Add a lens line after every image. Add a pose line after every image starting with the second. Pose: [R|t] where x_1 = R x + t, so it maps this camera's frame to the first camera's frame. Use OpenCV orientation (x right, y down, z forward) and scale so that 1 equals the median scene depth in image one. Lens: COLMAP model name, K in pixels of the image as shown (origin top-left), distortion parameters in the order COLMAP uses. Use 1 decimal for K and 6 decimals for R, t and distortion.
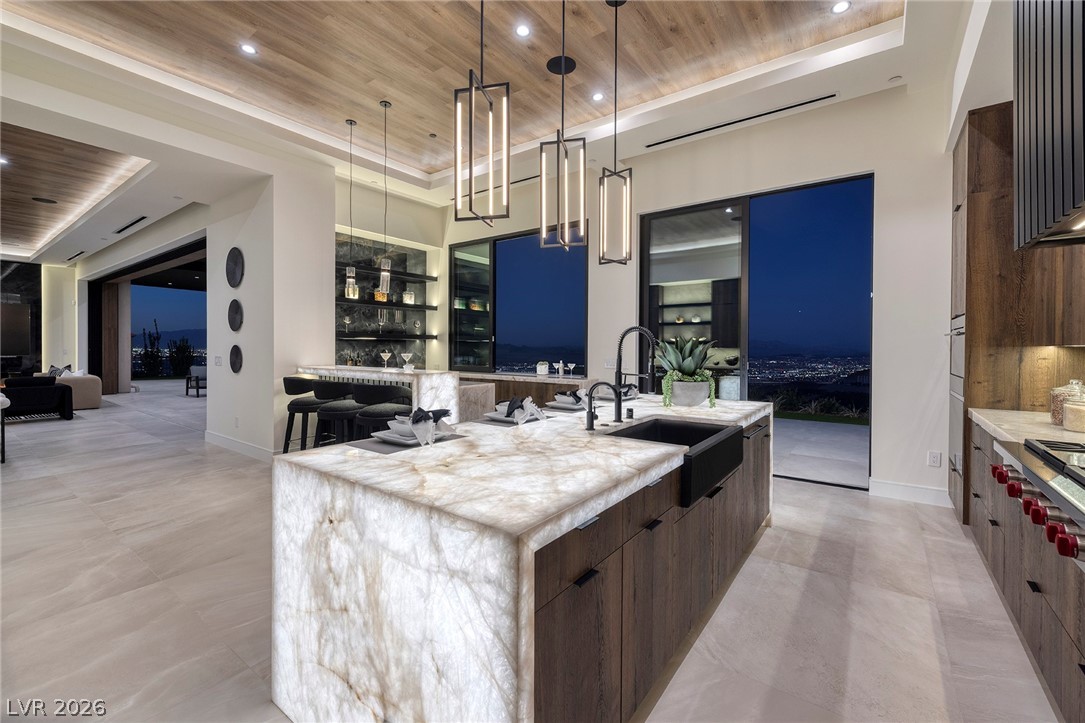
lens RADIAL K [[467.6, 0, 550.7], [0, 467.6, 354.2], [0, 0, 1]] dist [0.000577, -0.000017]
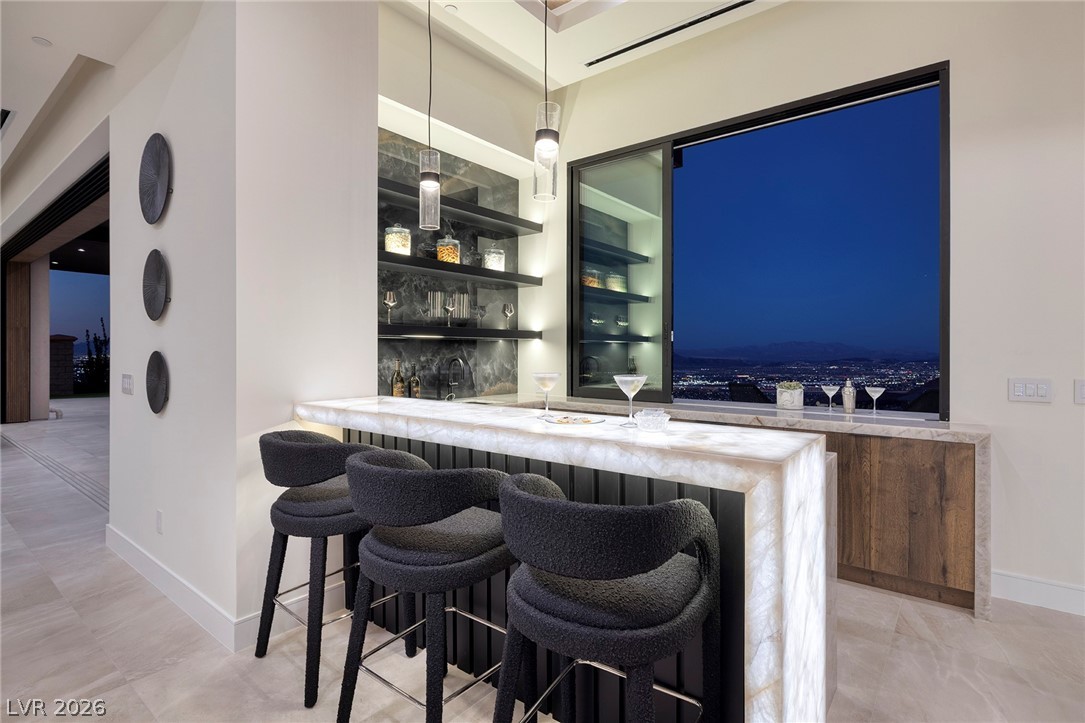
lens RADIAL K [[540.9, 0, 561.7], [0, 540.9, 355.7], [0, 0, 1]] dist [0.001761, 0.000370]
pose [[0.999751, -0.005413, -0.021639, -0.225702], [0.005263, 0.999962, -0.006984, -0.007636], [0.021676, 0.006868, 0.999741, 0.403948]]
